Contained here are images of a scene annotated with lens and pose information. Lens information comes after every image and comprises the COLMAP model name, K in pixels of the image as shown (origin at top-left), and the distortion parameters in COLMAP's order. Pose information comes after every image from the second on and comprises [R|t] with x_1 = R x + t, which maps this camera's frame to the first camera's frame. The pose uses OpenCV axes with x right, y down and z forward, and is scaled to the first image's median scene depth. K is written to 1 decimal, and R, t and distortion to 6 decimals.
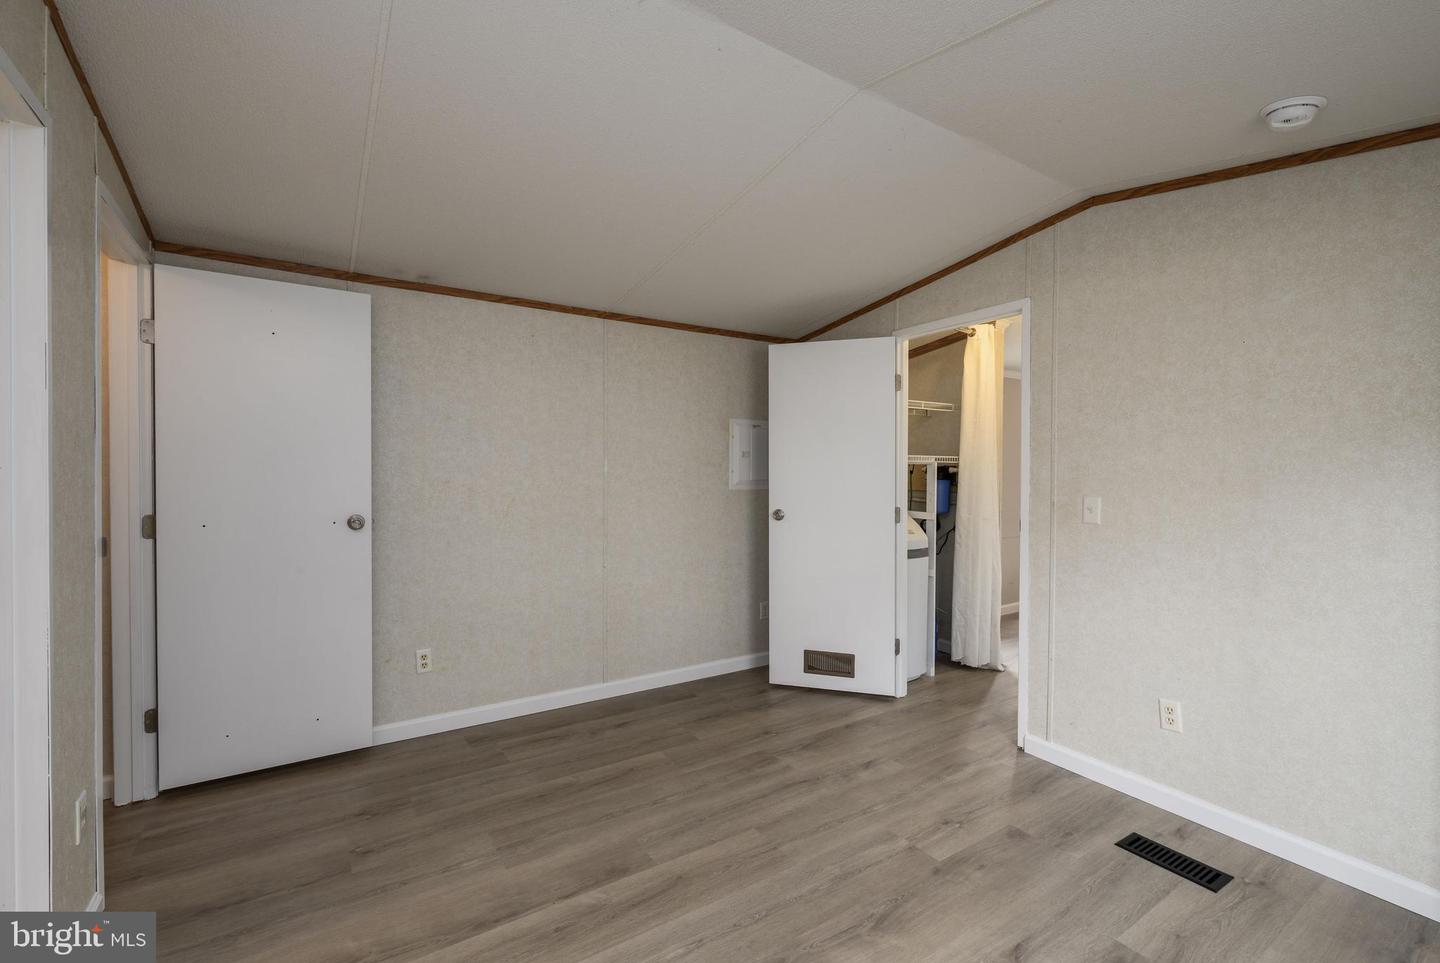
lens RADIAL K [[615.8, 0, 720.0], [0, 615.8, 481.5], [0, 0, 1]] dist [-0.001200, -0.000143]
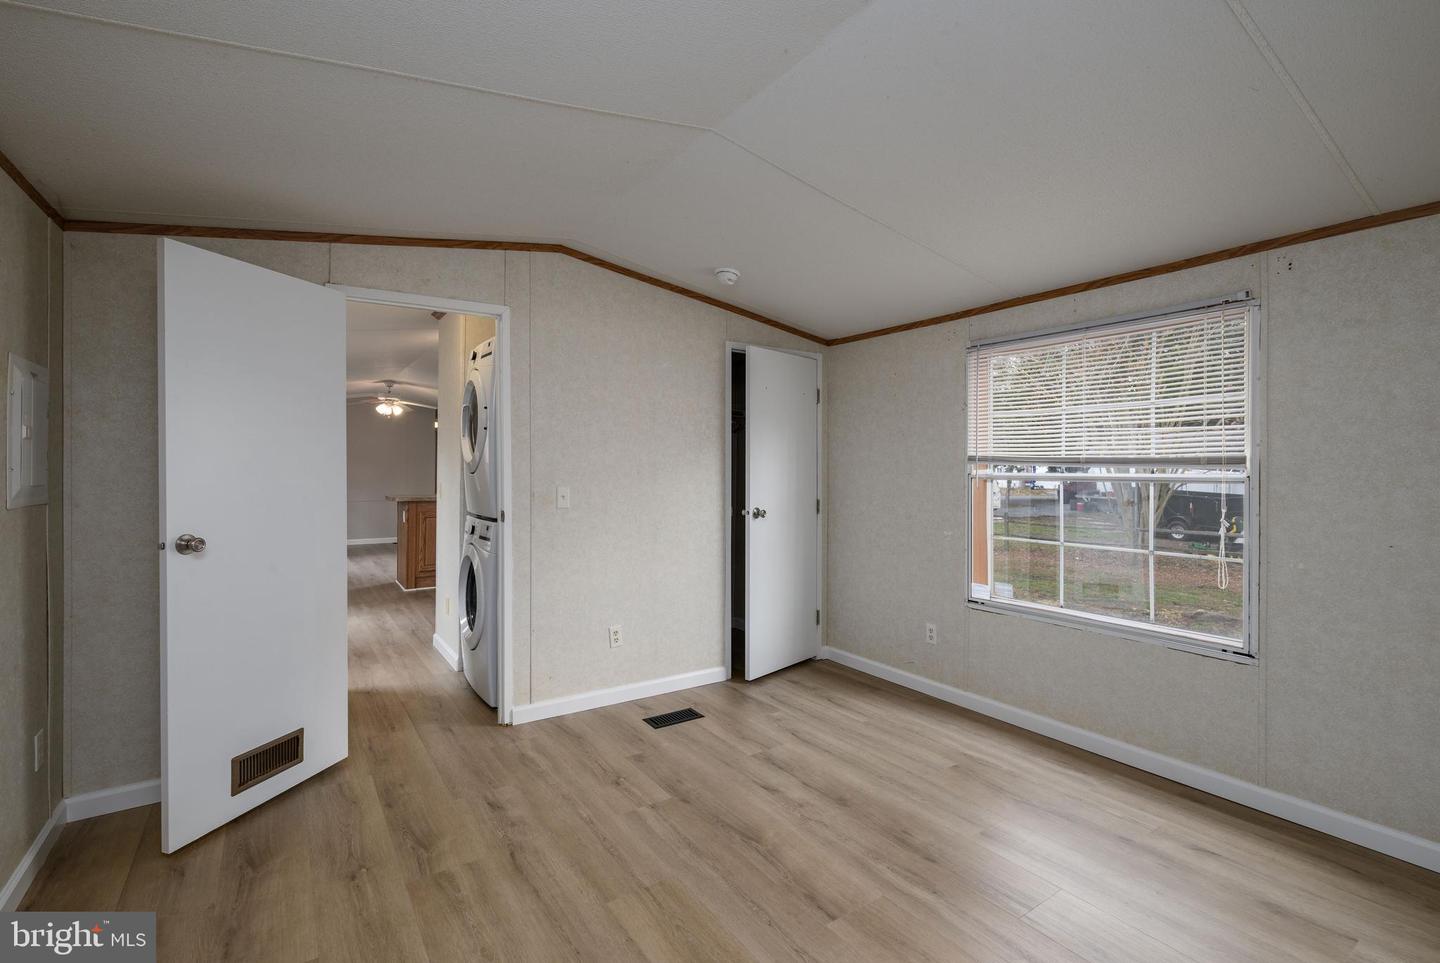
lens RADIAL K [[632.9, 0, 677.5], [0, 632.9, 467.5], [0, 0, 1]] dist [0.001680, 0.000016]
pose [[0.015782, -0.008039, 0.999843, -0.752115], [0.015971, 0.999842, 0.007787, -0.022525], [-0.999748, 0.015846, 0.015908, 0.844964]]
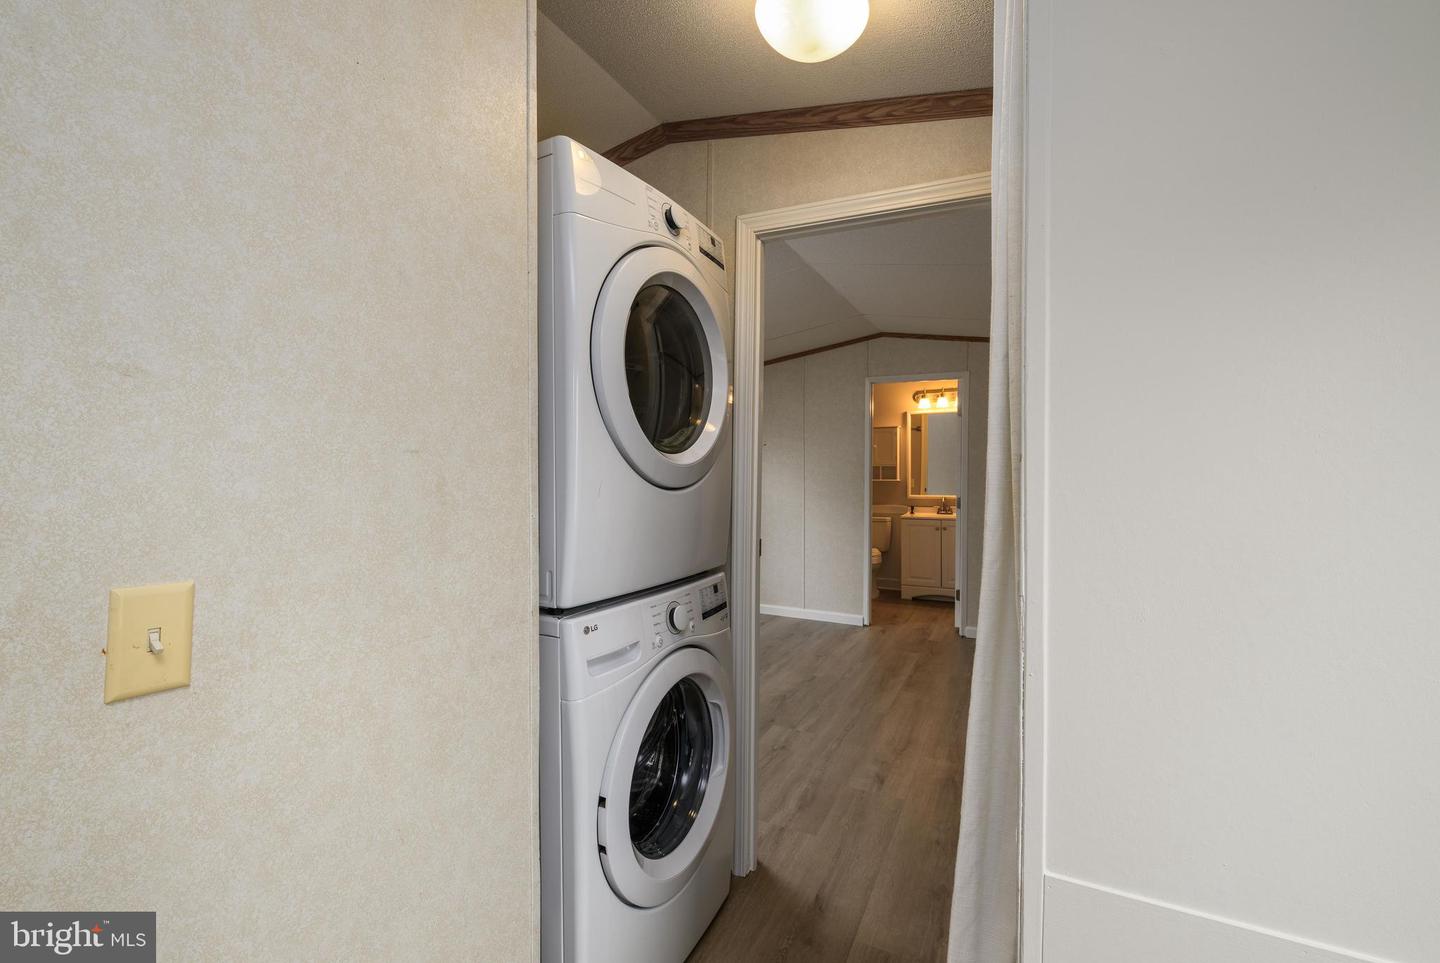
lens RADIAL K [[615.8, 0, 720.0], [0, 615.8, 481.5], [0, 0, 1]] dist [-0.001200, -0.000143]
pose [[-0.862772, -0.000358, -0.505593, 1.106218], [-0.018549, 0.999349, 0.030945, -0.036427], [0.505253, 0.036077, -0.862217, 1.976016]]
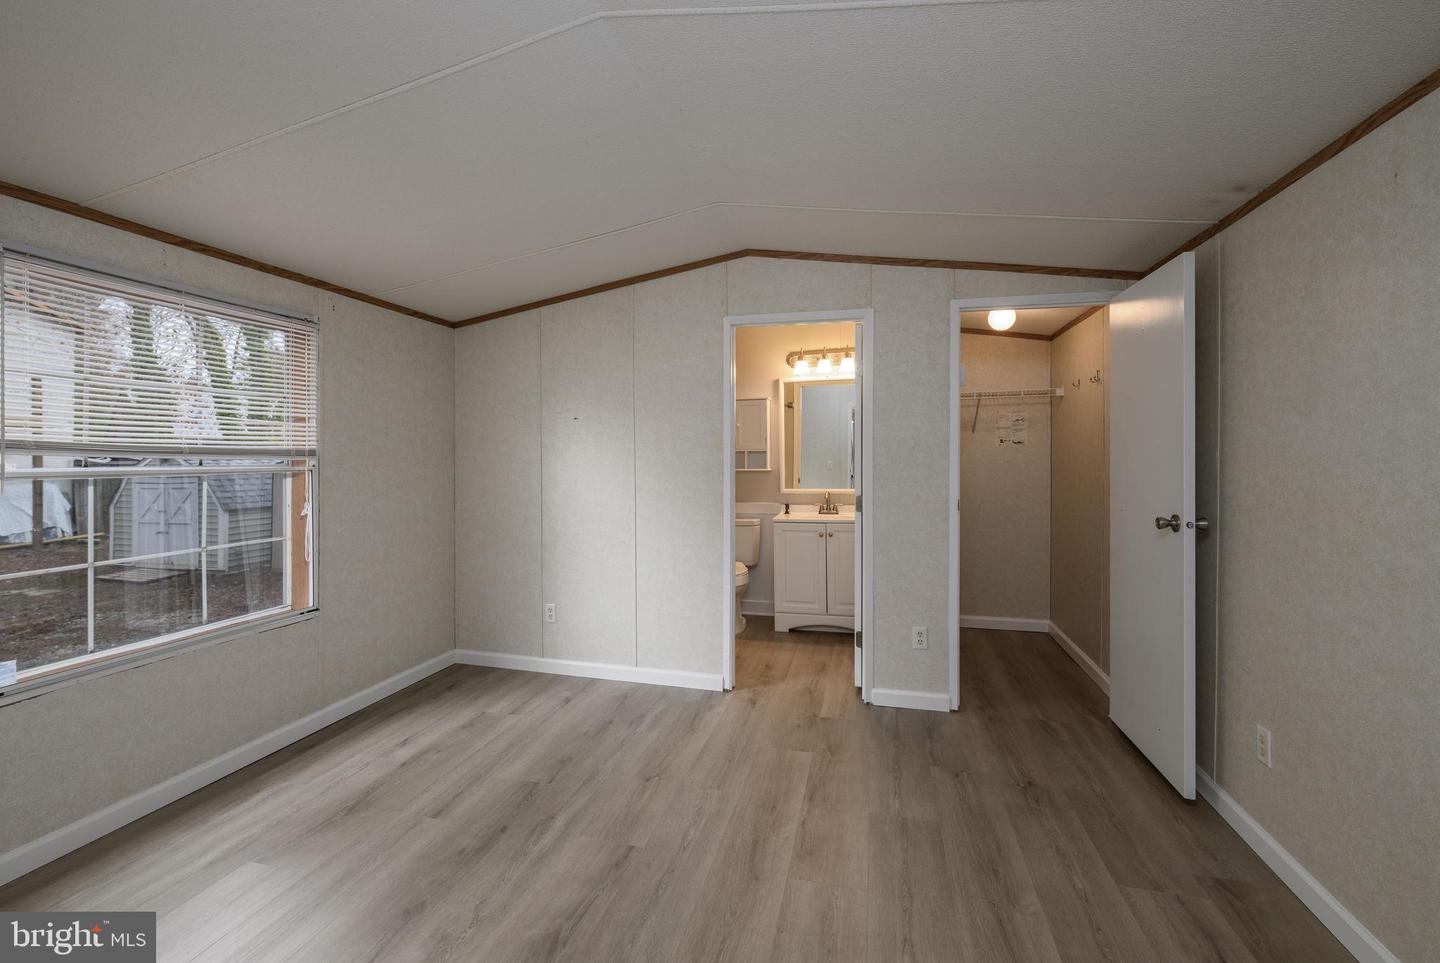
lens RADIAL K [[618.3, 0, 716.1], [0, 618.3, 461.7], [0, 0, 1]] dist [-0.000994, -0.000145]
pose [[-0.737498, -0.003099, -0.675343, 0.543019], [-0.016973, 0.999759, 0.013947, -0.024727], [0.675136, 0.021748, -0.737372, 1.399676]]
